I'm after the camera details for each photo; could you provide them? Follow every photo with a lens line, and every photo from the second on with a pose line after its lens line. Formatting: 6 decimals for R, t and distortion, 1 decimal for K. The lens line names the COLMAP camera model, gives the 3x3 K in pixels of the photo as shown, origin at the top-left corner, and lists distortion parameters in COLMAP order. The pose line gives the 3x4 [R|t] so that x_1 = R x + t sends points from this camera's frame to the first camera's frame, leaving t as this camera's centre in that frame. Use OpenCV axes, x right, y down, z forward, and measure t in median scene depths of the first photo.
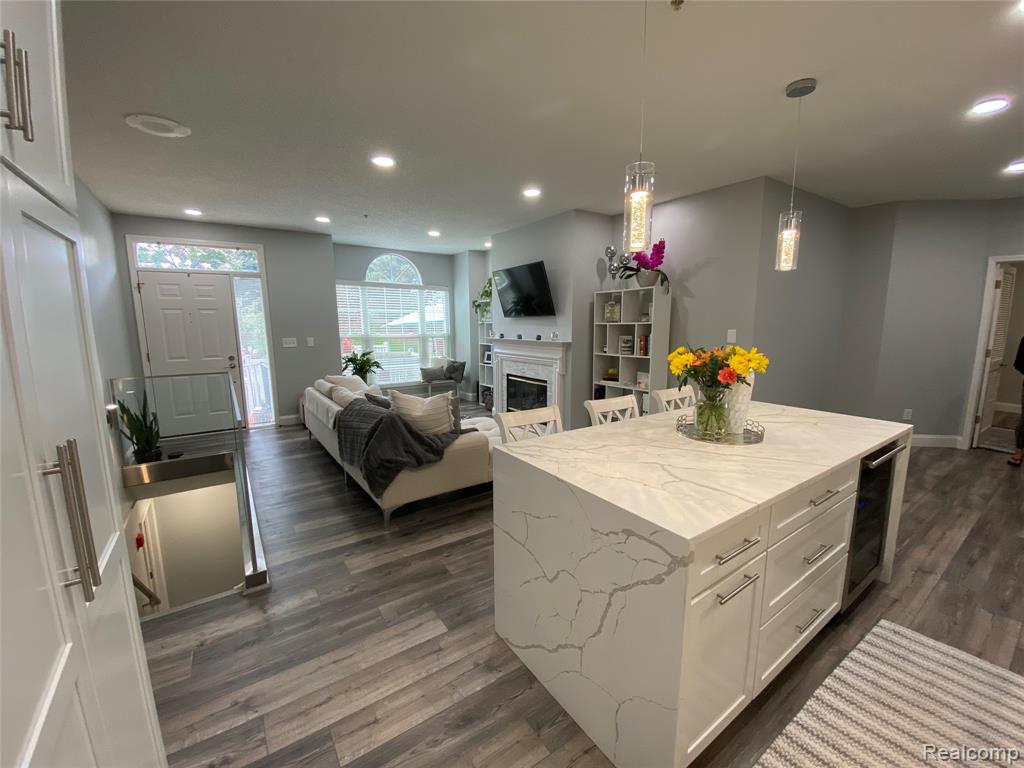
lens RADIAL K [[414.0, 0, 514.2], [0, 414.0, 384.4], [0, 0, 1]] dist [0.017808, -0.018215]
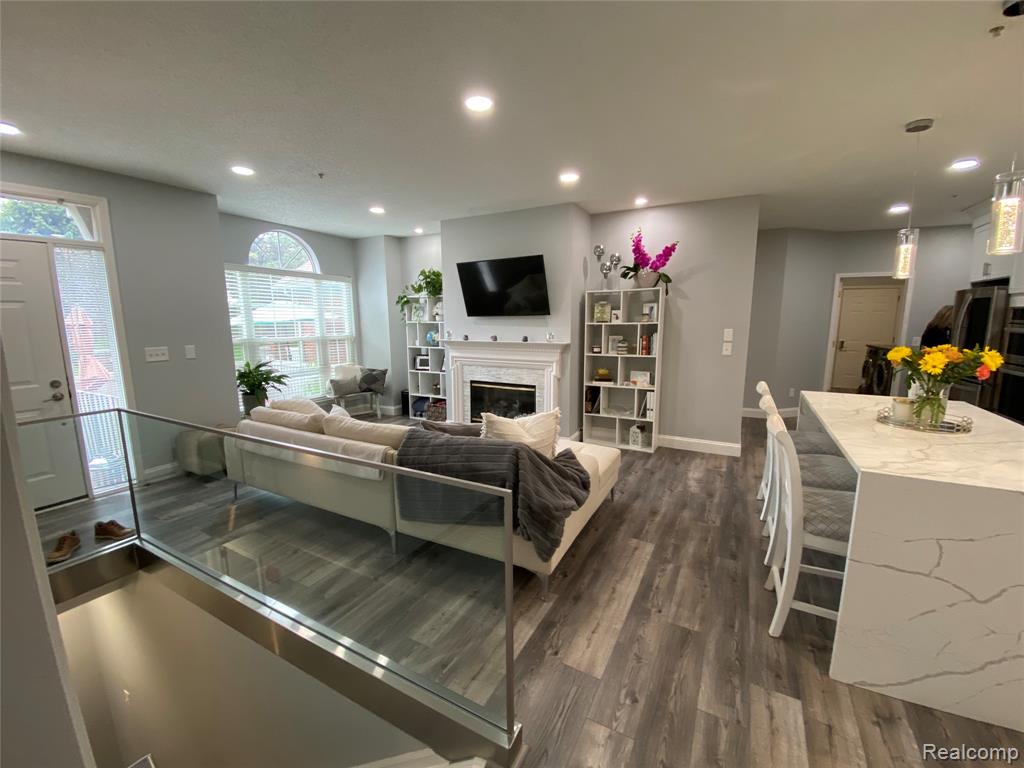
lens RADIAL K [[415.2, 0, 512.0], [0, 415.2, 384.0], [0, 0, 1]] dist [0.027356, -0.023893]
pose [[0.895460, -0.066925, 0.440082, -0.395328], [0.066028, 0.997667, 0.017368, -0.033903], [-0.440217, 0.013505, 0.897790, 0.201631]]
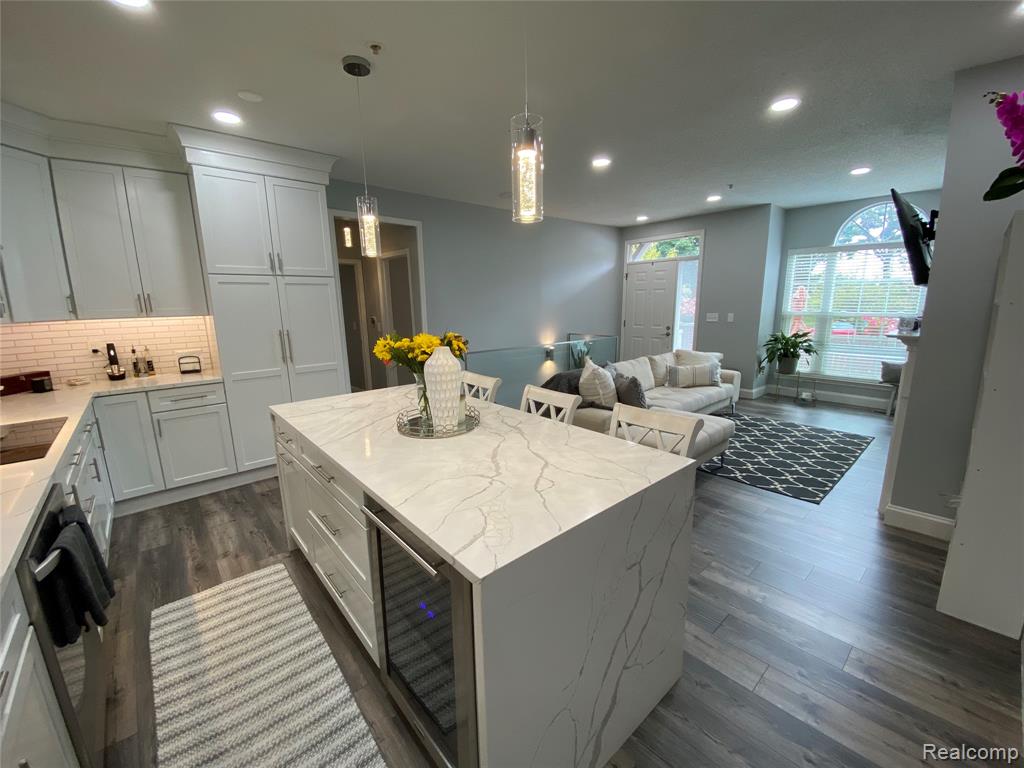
lens RADIAL K [[415.2, 0, 512.0], [0, 415.2, 384.0], [0, 0, 1]] dist [0.027356, -0.023893]
pose [[0.111216, 0.200930, -0.973272, 0.588440], [-0.138328, 0.972944, 0.185056, -0.073073], [0.984122, 0.114050, 0.136001, 0.424218]]
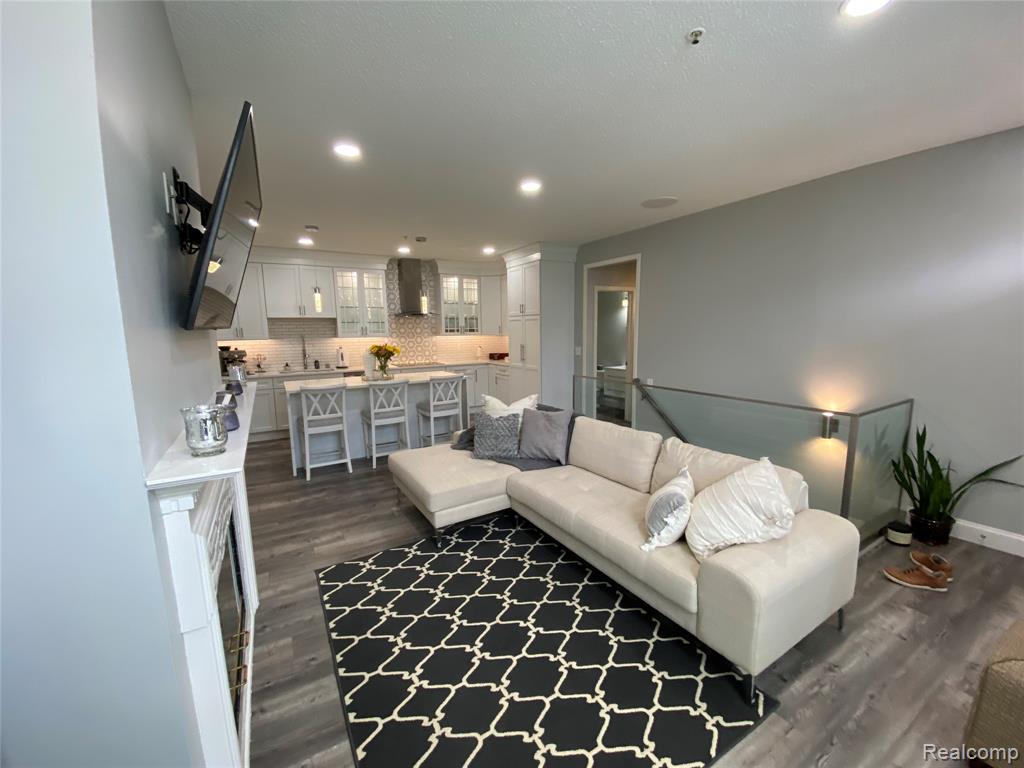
lens RADIAL K [[414.0, 0, 514.2], [0, 414.0, 384.4], [0, 0, 1]] dist [0.017808, -0.018215]
pose [[-0.997173, 0.009417, 0.074551, -0.215896], [0.030101, 0.959095, 0.281480, -0.220923], [-0.068851, 0.282928, -0.956667, 1.395833]]
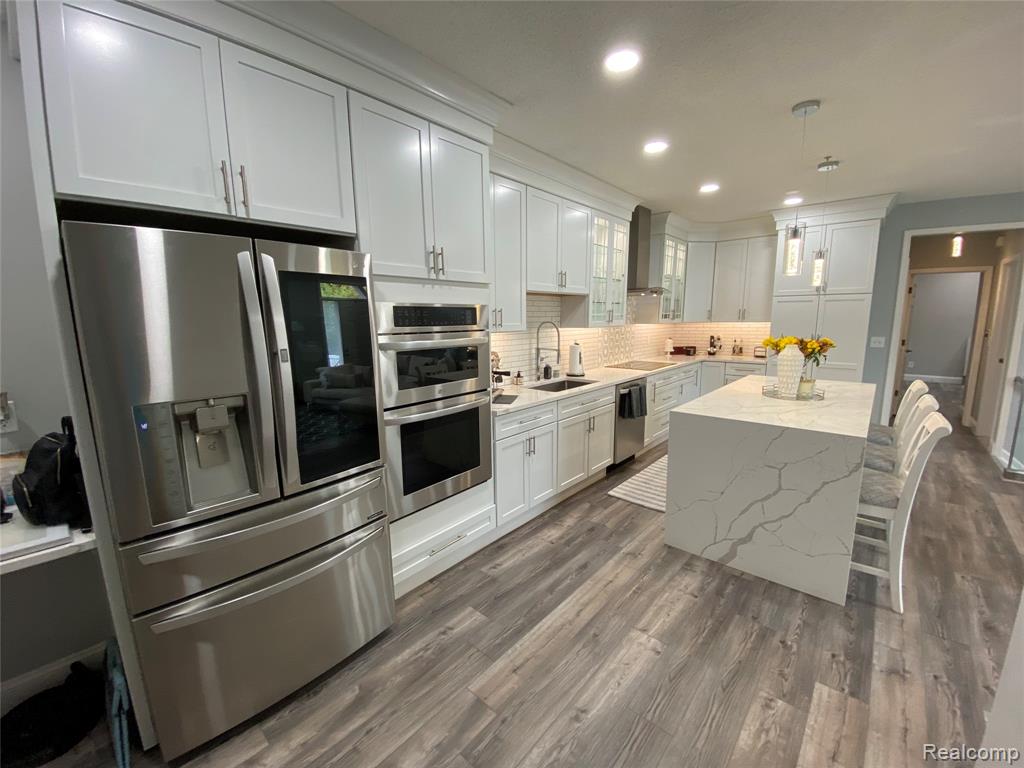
lens RADIAL K [[415.2, 0, 512.0], [0, 415.2, 384.0], [0, 0, 1]] dist [0.027356, -0.023893]
pose [[-0.971069, 0.053874, -0.232642, 0.750336], [-0.021072, 0.951087, 0.308203, -0.150327], [0.237867, 0.304189, -0.922436, 0.882069]]
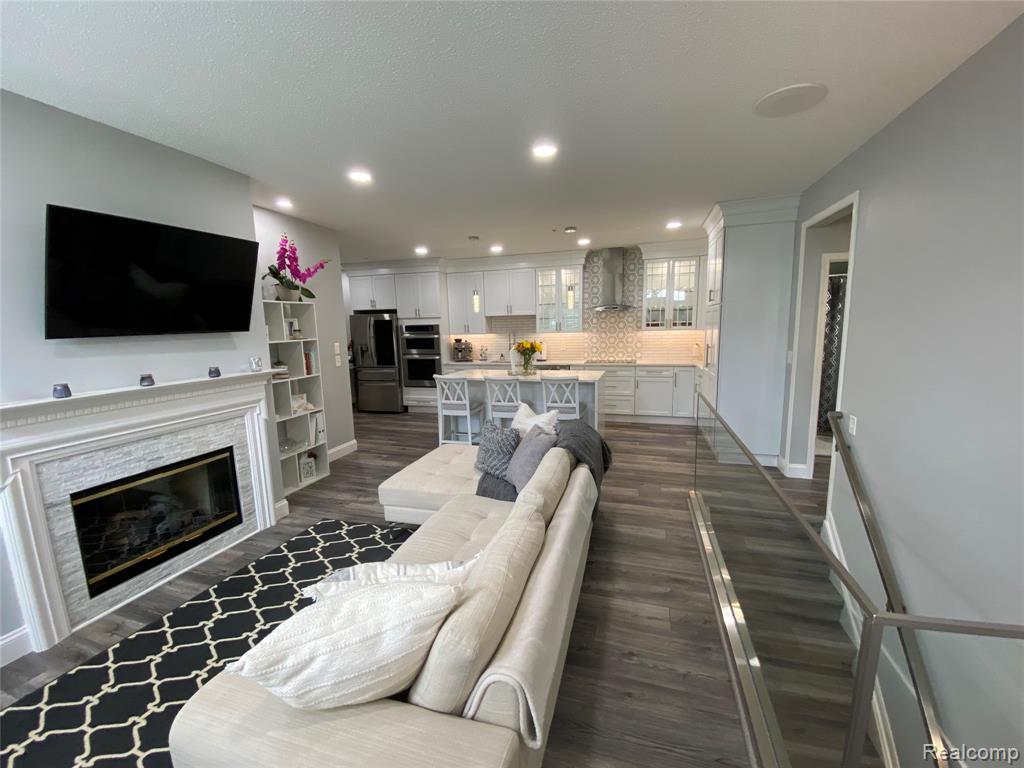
lens RADIAL K [[414.0, 0, 514.2], [0, 414.0, 384.4], [0, 0, 1]] dist [0.017808, -0.018215]
pose [[-0.614548, -0.090031, 0.783725, -0.636649], [0.146979, 0.963004, 0.225878, -0.171686], [-0.775066, 0.254004, -0.578580, 1.064537]]
